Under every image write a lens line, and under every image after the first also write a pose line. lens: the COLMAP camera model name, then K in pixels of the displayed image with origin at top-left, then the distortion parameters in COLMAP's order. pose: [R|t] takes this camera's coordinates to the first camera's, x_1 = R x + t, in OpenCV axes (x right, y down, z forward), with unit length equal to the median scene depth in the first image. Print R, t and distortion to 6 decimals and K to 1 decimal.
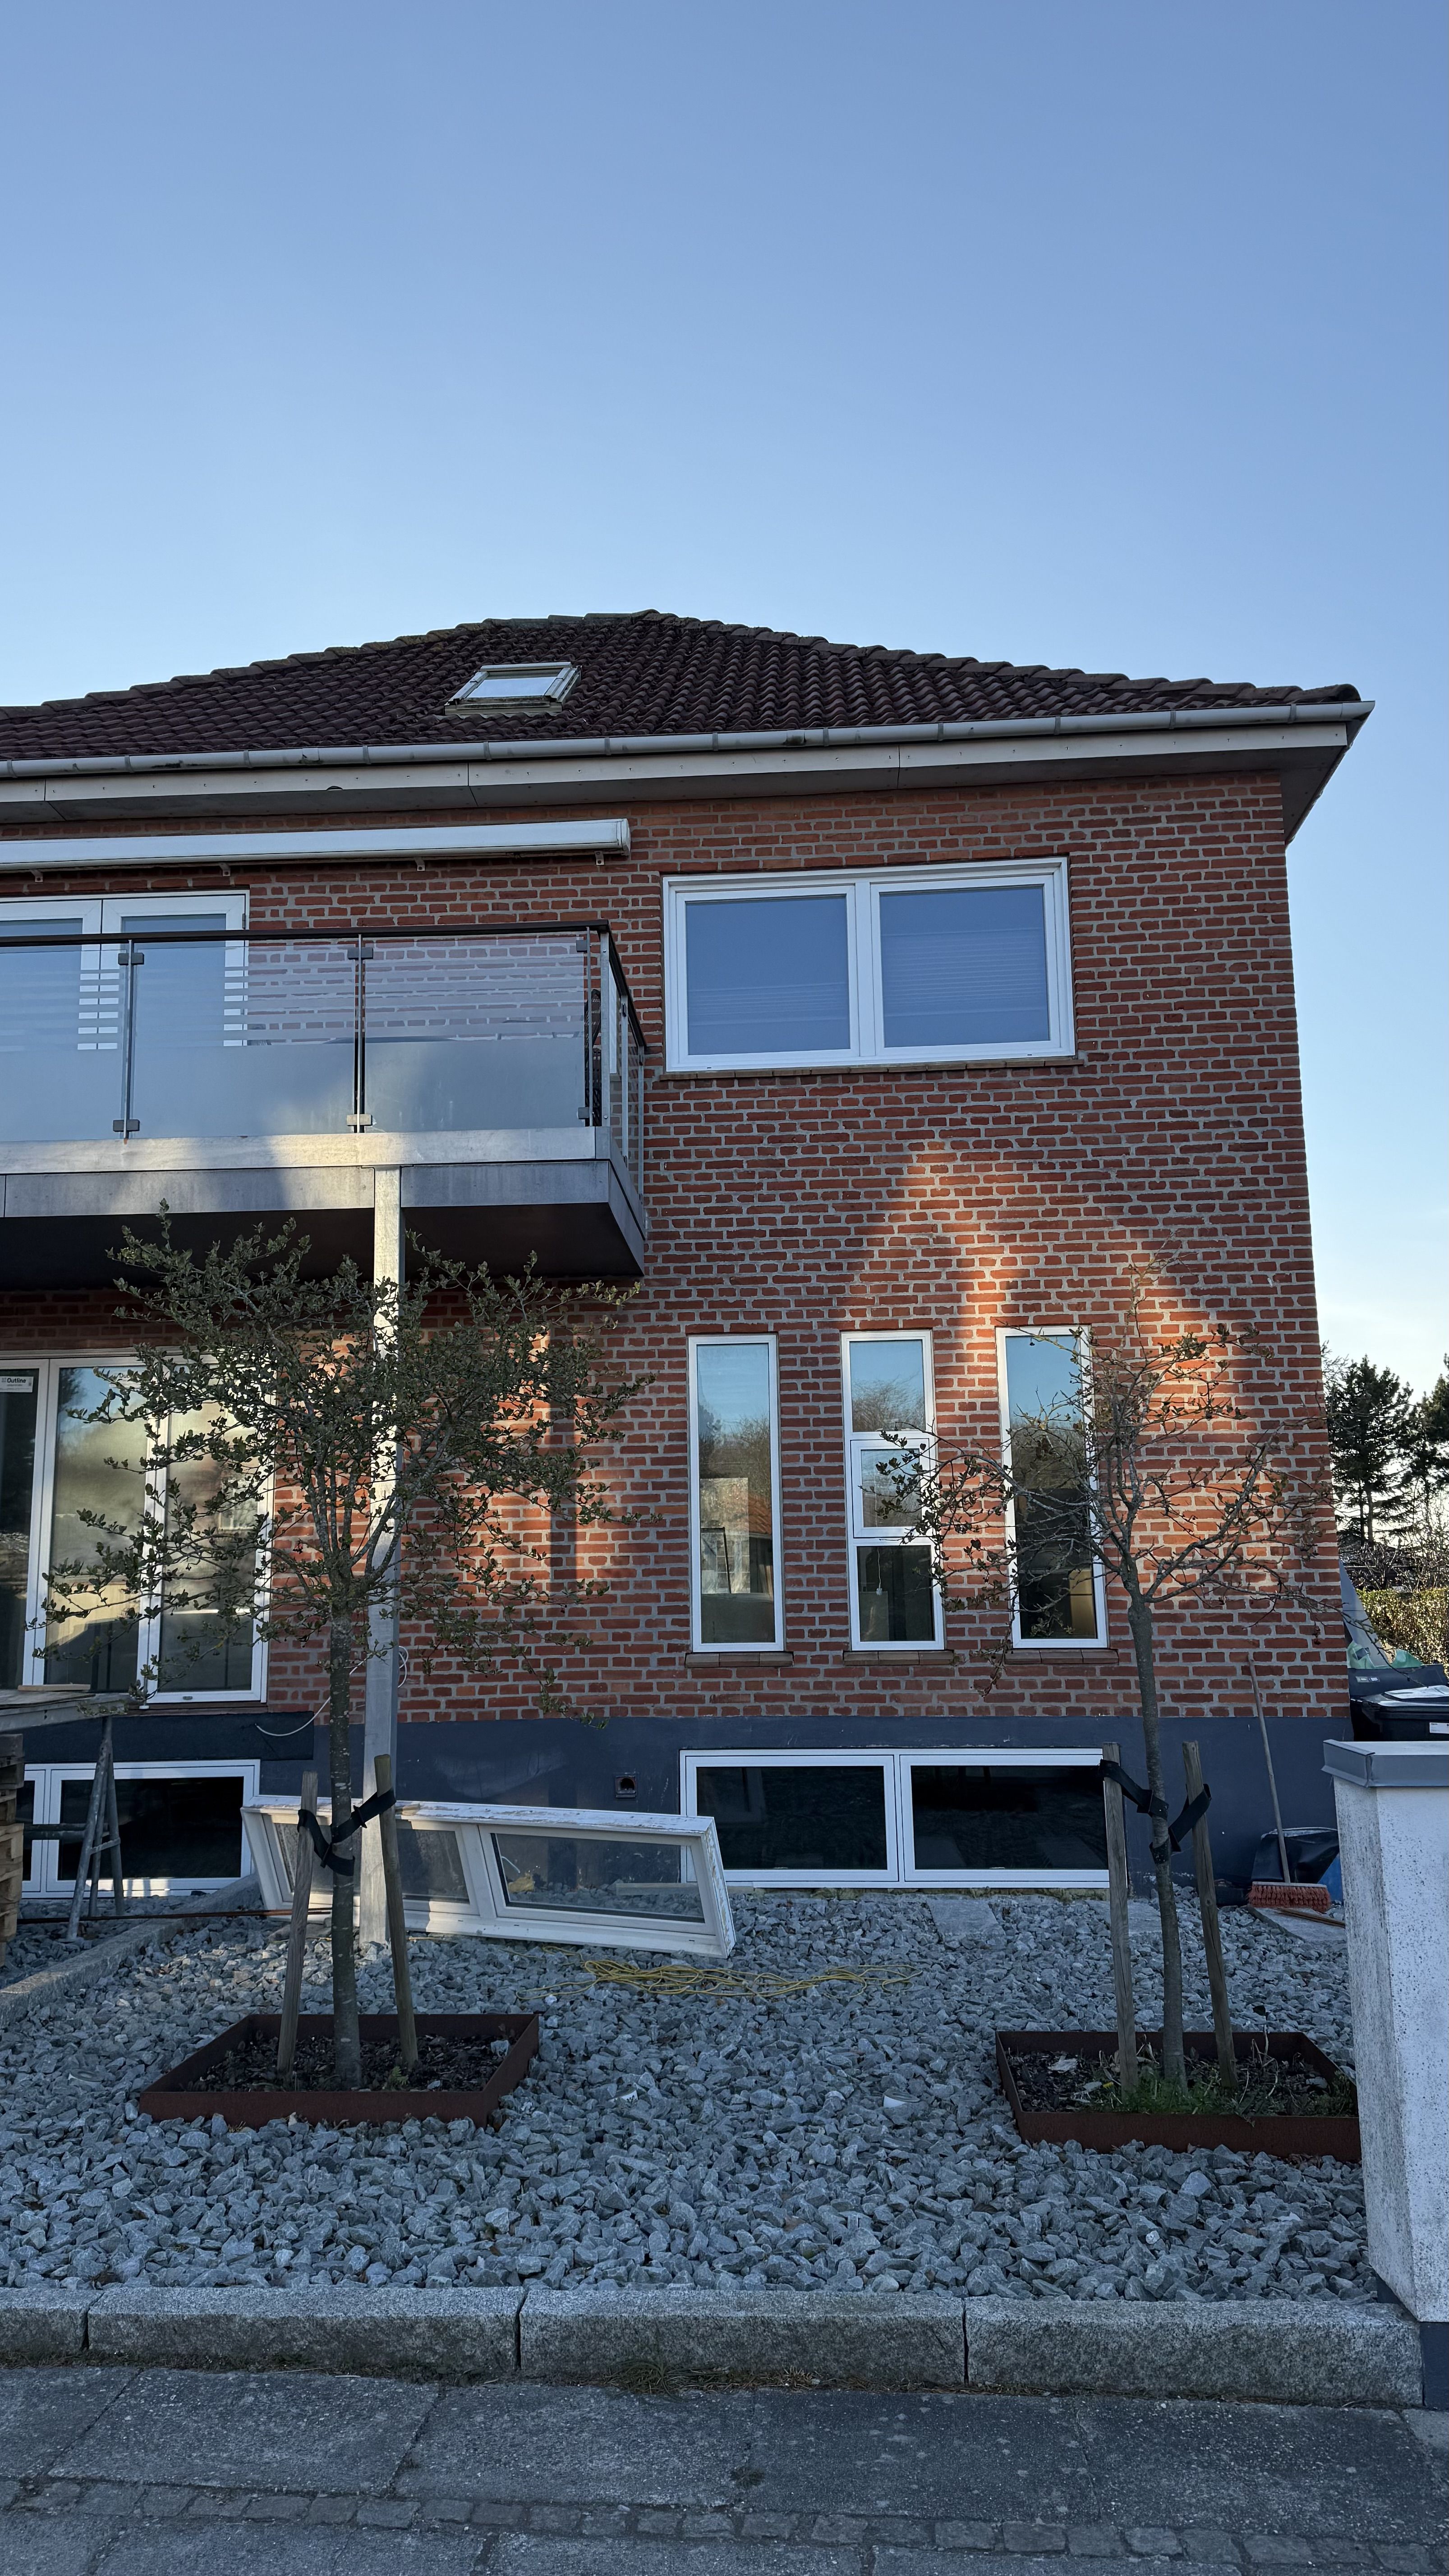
lens RADIAL K [[1791.6, 0, 724.5], [0, 1791.6, 1288.0], [0, 0, 1]] dist [0.181703, -0.420772]
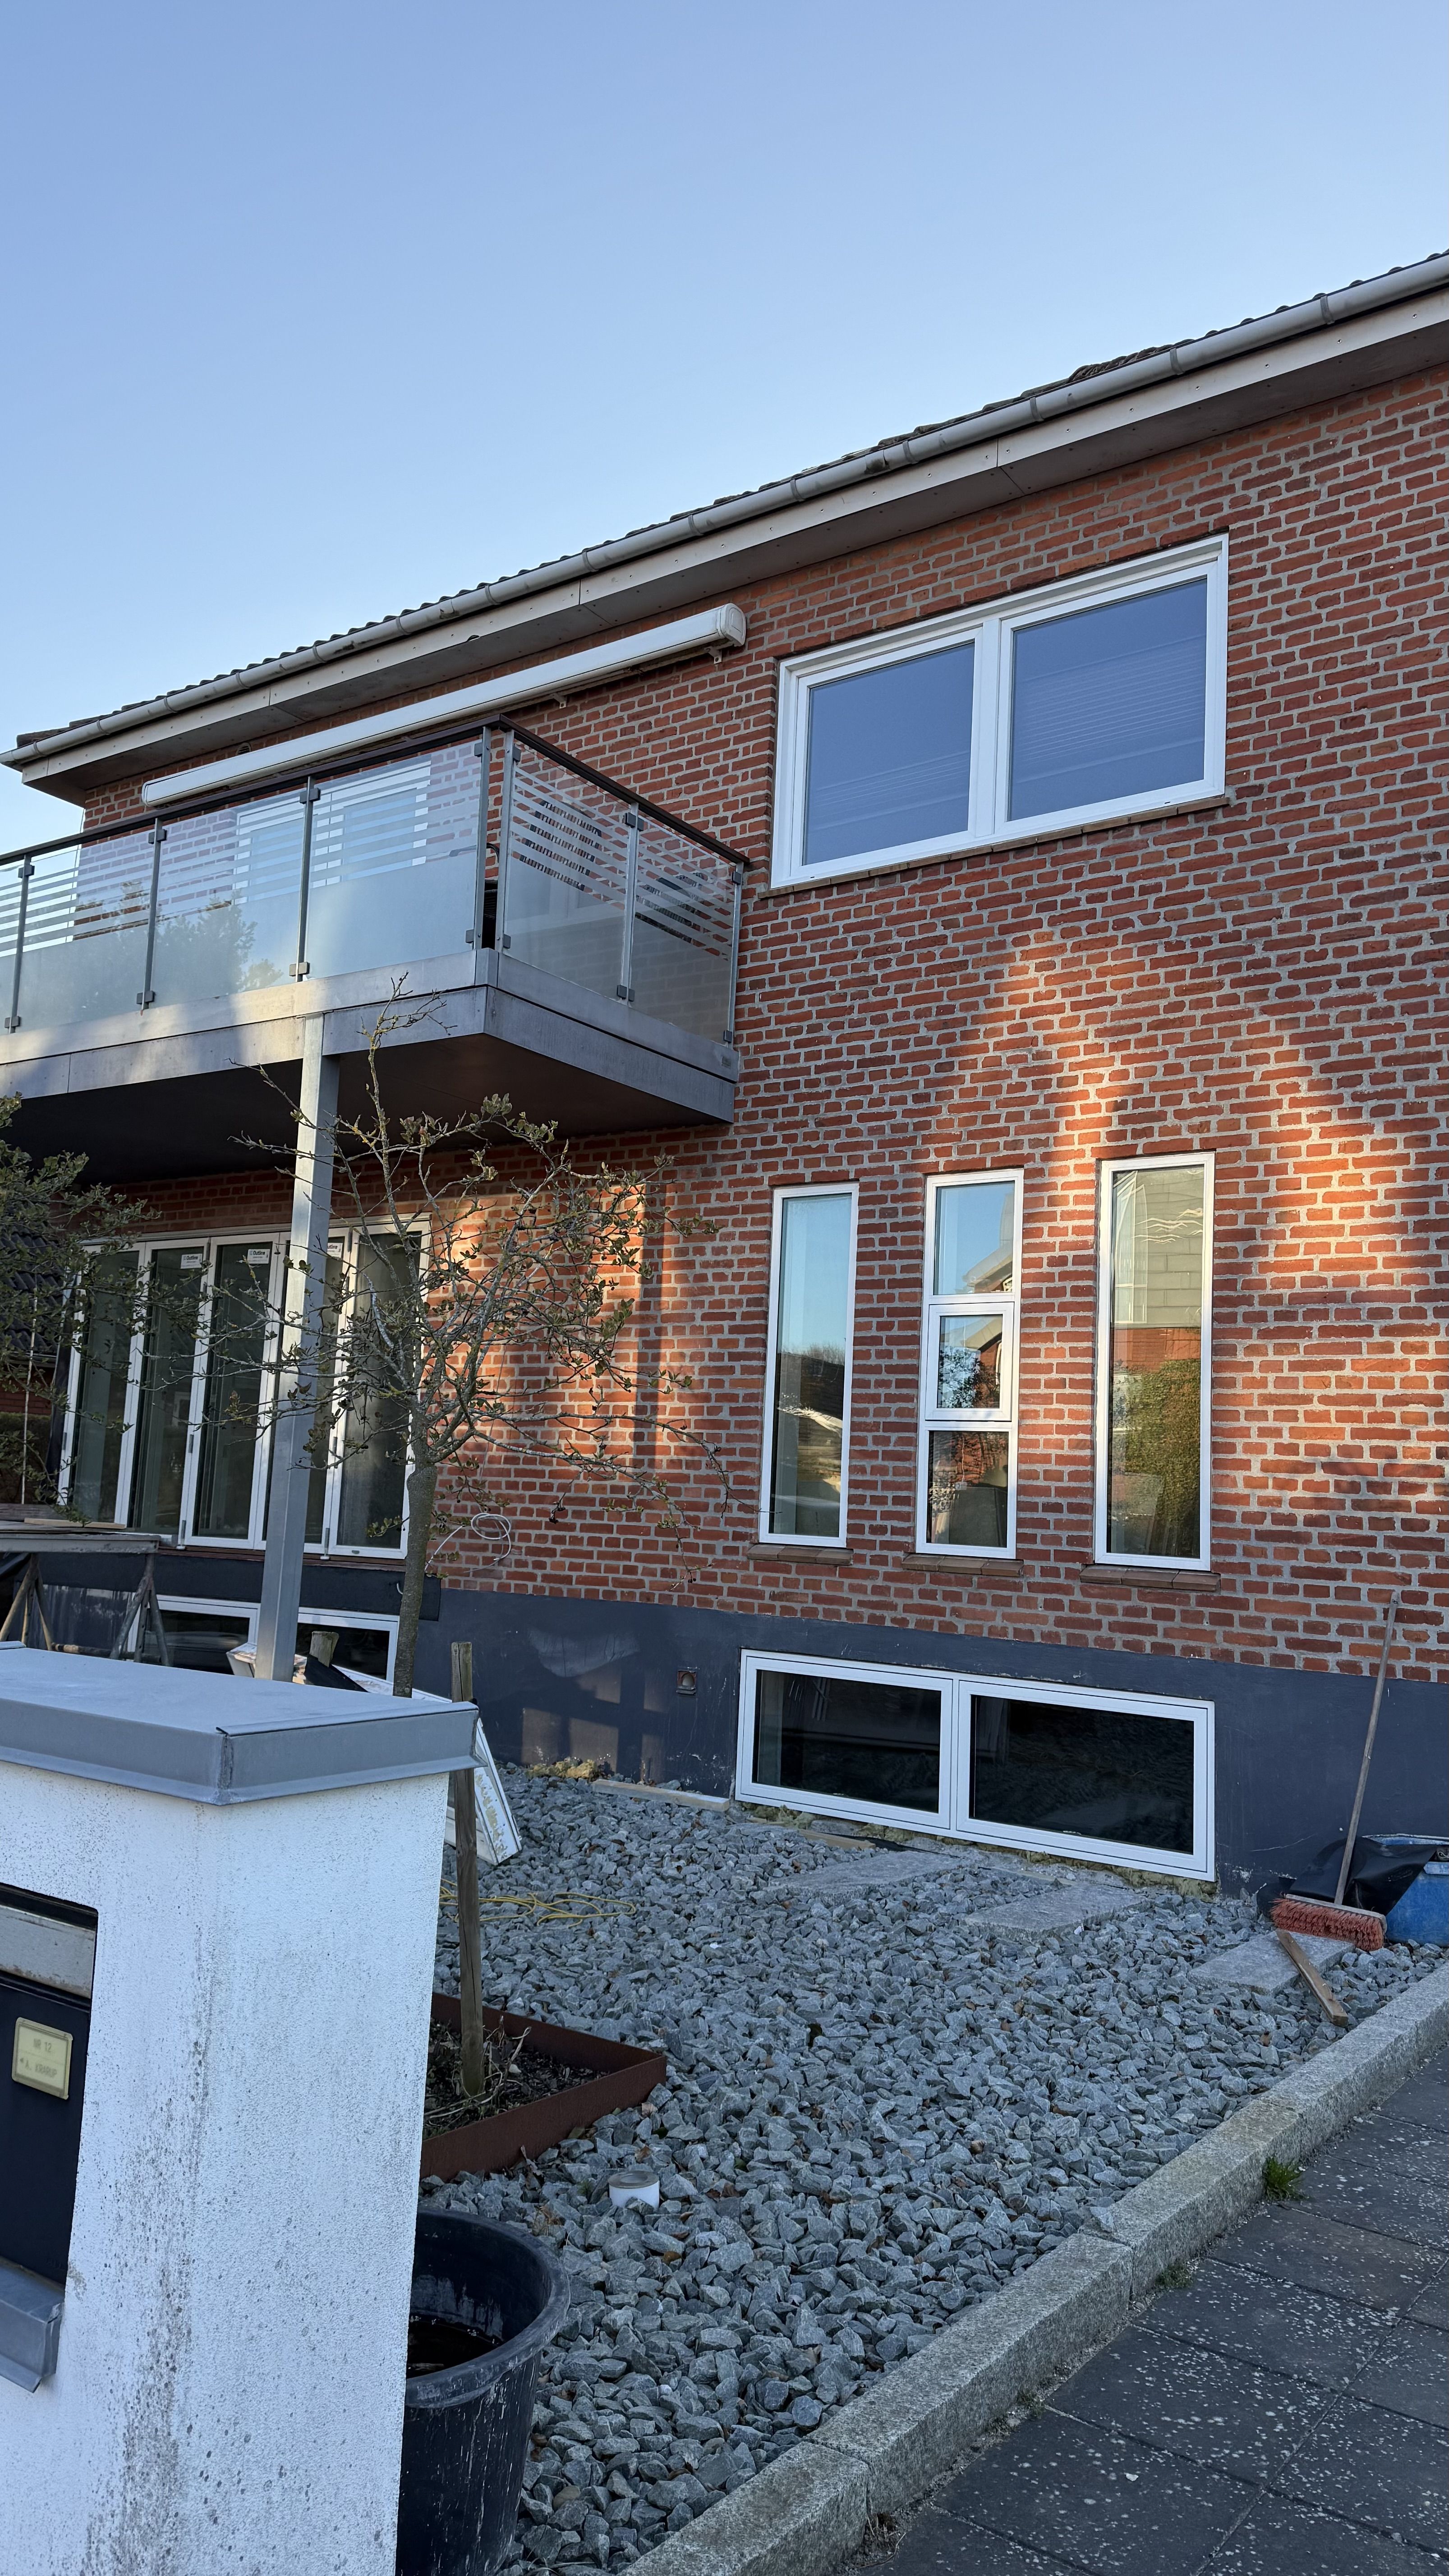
lens RADIAL K [[1791.6, 0, 724.5], [0, 1791.6, 1288.0], [0, 0, 1]] dist [0.181703, -0.420772]
pose [[0.846368, -0.010034, -0.532504, 0.431326], [0.034898, 0.998719, 0.036650, 0.042786], [0.531454, -0.049603, 0.845634, 0.242631]]
